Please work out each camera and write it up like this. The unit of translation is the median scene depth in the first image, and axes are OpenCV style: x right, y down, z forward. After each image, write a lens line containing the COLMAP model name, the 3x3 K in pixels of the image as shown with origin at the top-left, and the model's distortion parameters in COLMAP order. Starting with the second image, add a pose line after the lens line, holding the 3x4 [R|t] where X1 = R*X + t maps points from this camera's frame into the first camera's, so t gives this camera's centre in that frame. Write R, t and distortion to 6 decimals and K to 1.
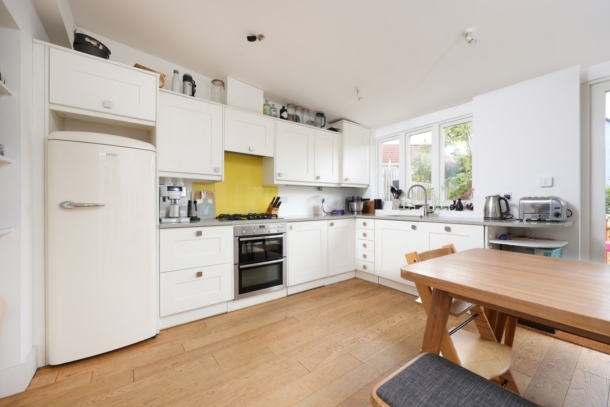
lens RADIAL K [[243.8, 0, 308.1], [0, 243.8, 204.1], [0, 0, 1]] dist [0.000839, 0.000013]
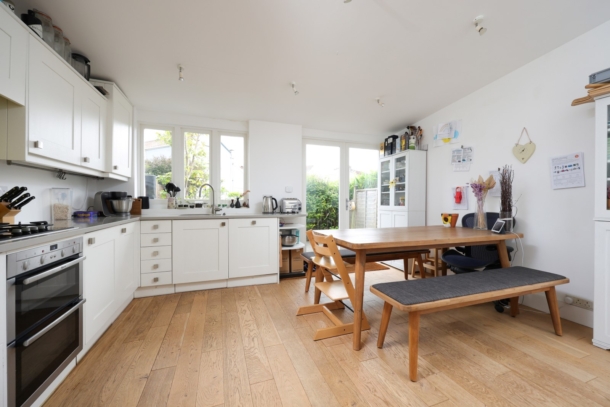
lens RADIAL K [[243.8, 0, 308.1], [0, 243.8, 204.1], [0, 0, 1]] dist [0.000839, 0.000013]
pose [[0.288328, -0.003752, 0.957524, -0.446513], [-0.002148, 0.999987, 0.004565, 0.001190], [-0.957529, -0.003373, 0.288317, 0.309489]]
